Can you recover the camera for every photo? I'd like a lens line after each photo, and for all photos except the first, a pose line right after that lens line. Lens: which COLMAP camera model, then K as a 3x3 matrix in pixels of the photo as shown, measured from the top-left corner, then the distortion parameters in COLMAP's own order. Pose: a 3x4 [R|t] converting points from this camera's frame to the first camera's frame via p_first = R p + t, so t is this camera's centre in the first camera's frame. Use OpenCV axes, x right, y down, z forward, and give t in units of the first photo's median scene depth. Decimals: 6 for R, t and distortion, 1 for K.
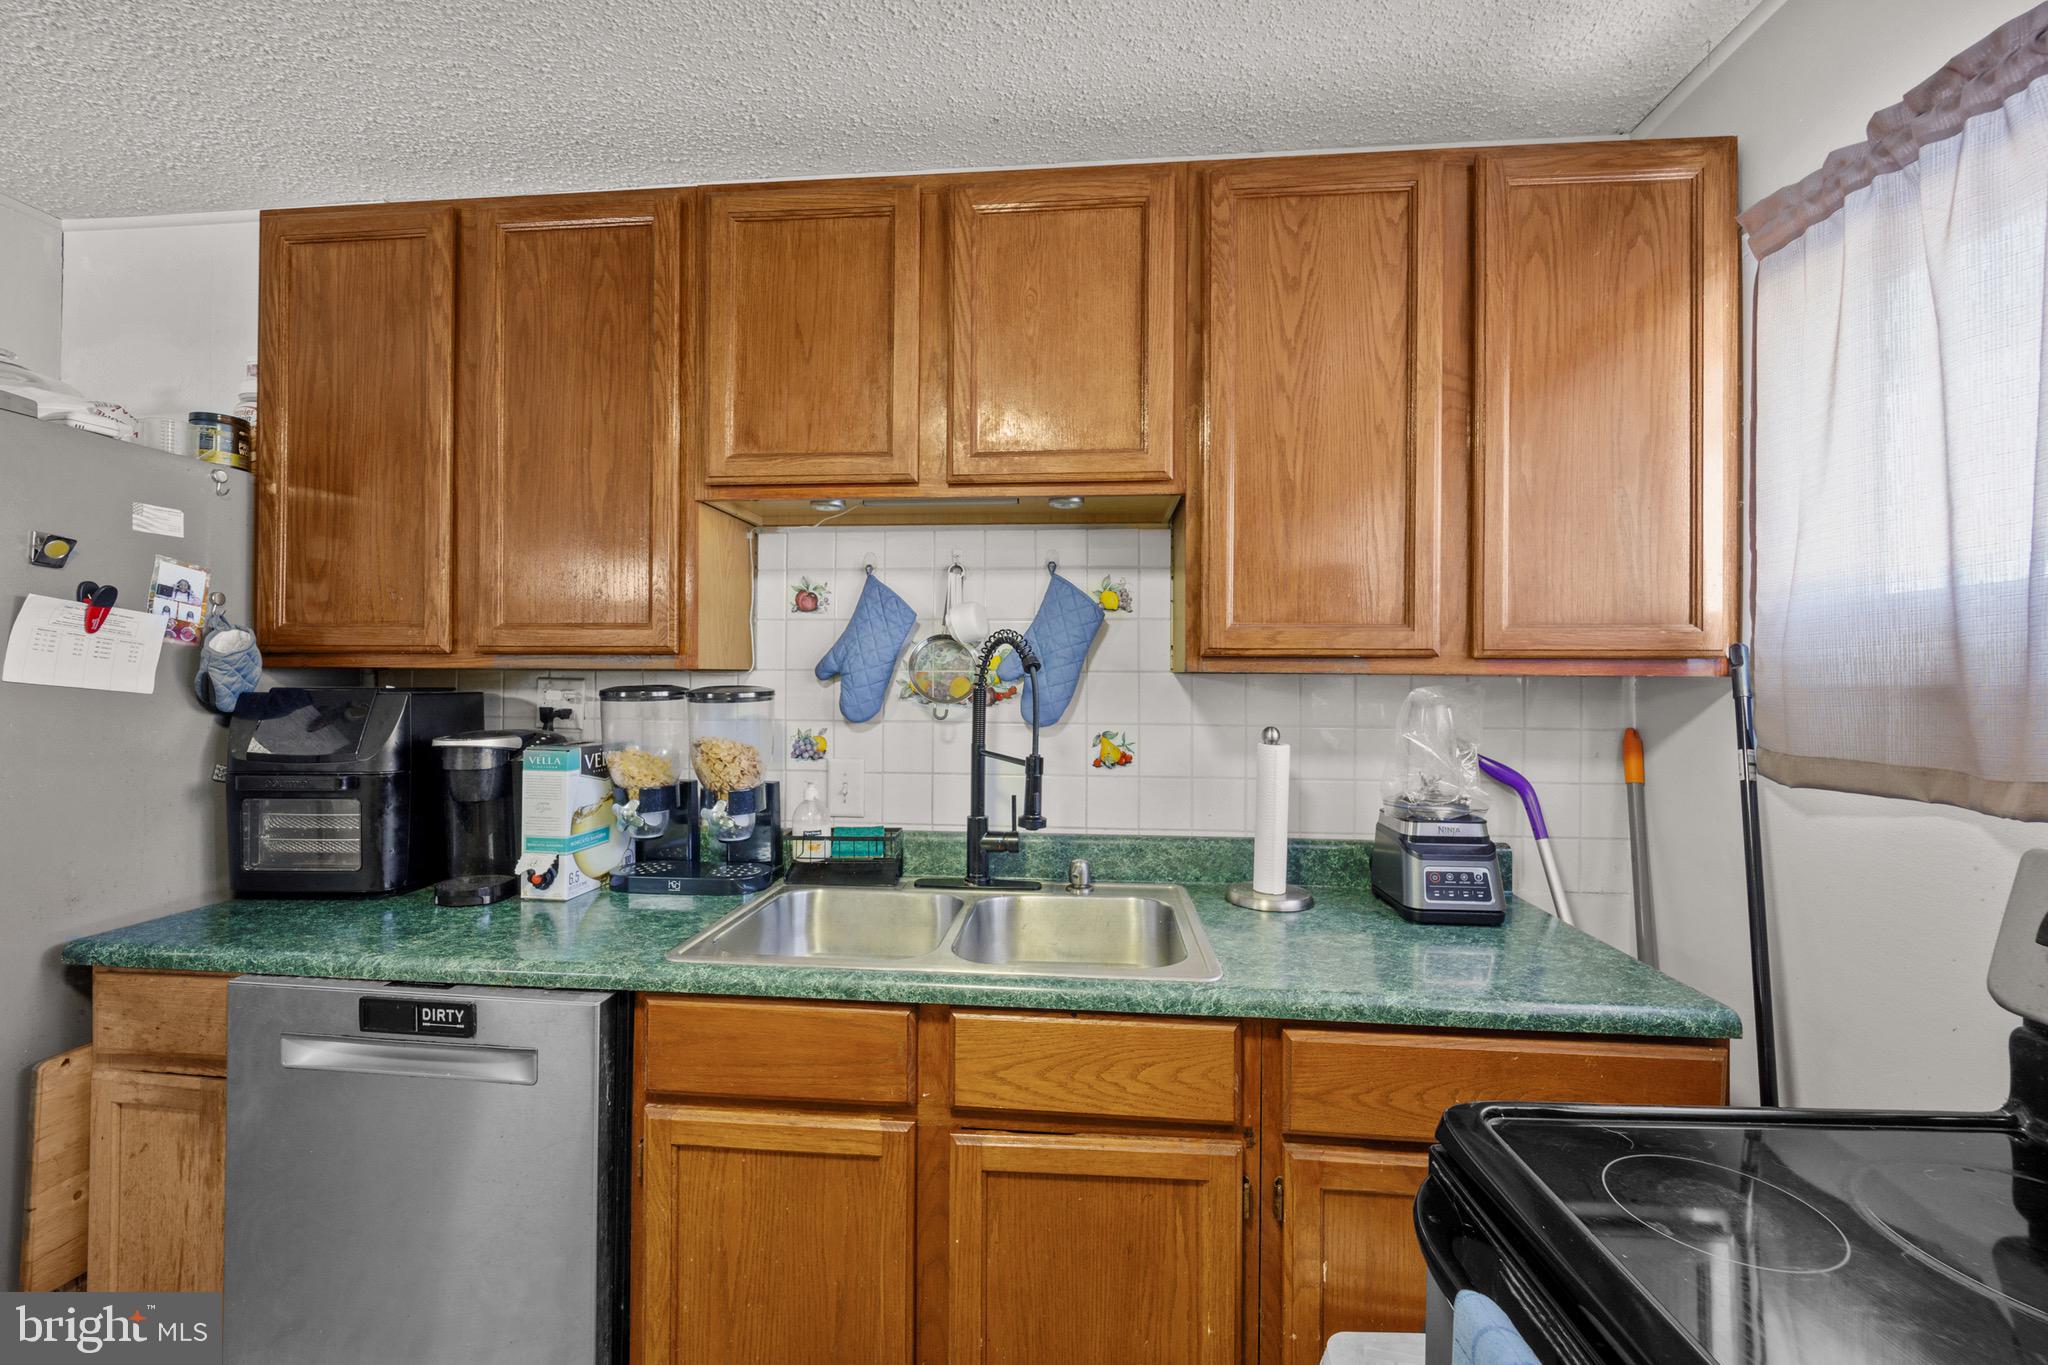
lens RADIAL K [[838.9, 0, 1012.4], [0, 838.9, 682.5], [0, 0, 1]] dist [-0.000269, -0.000044]
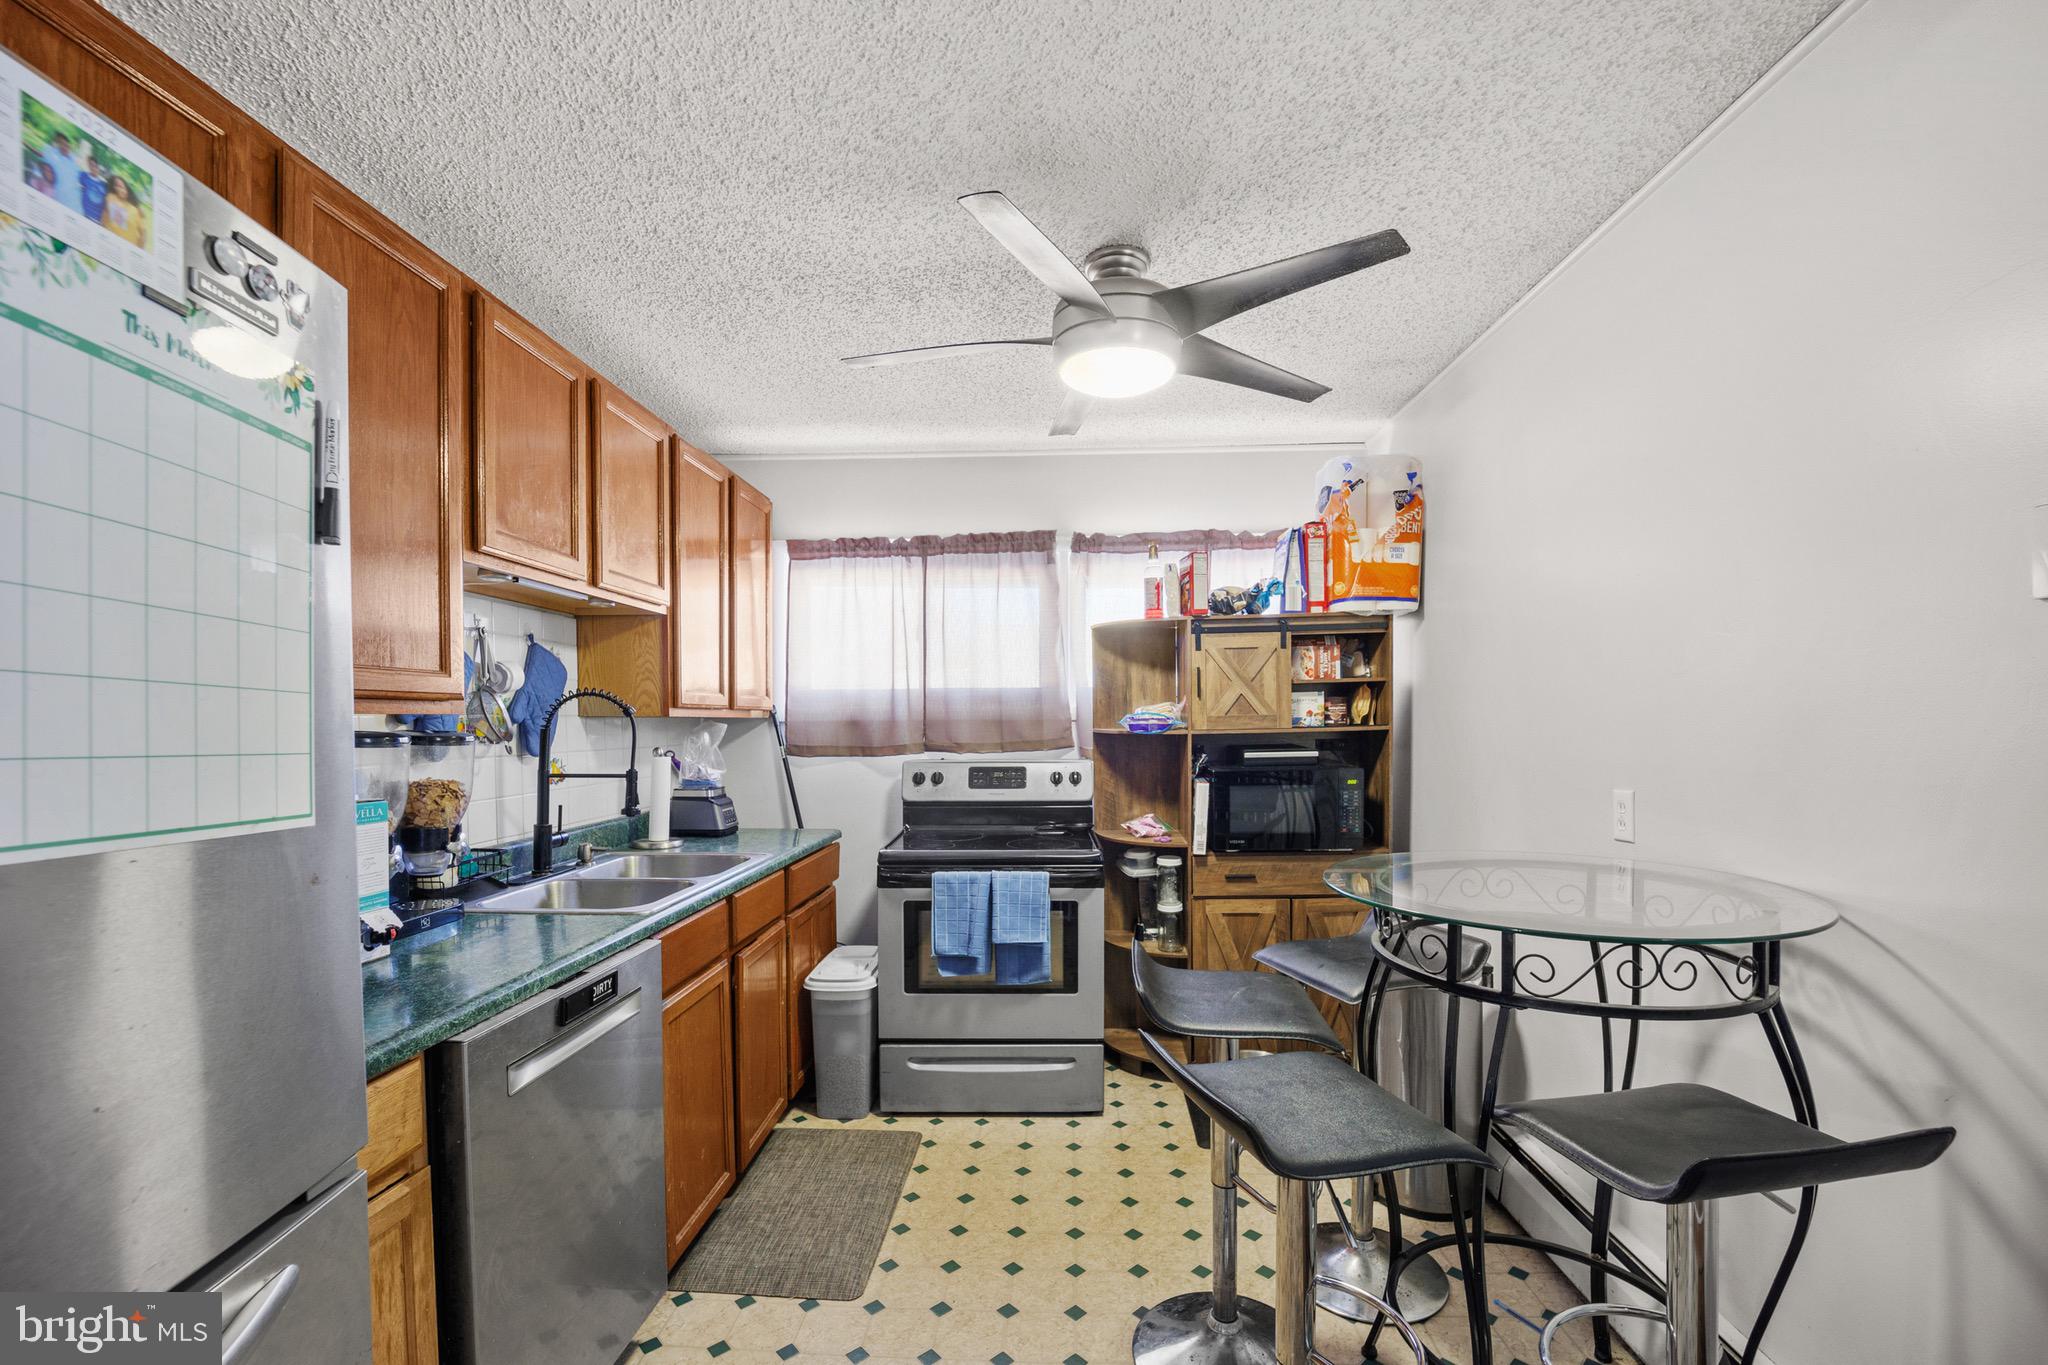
lens RADIAL K [[838.9, 0, 1016.4], [0, 838.9, 725.1], [0, 0, 1]] dist [-0.000269, -0.000044]
pose [[-0.033127, -0.011394, 0.999386, -1.812025], [0.005171, 0.999920, 0.011571, -0.012595], [-0.999438, 0.005551, -0.033066, 0.378753]]
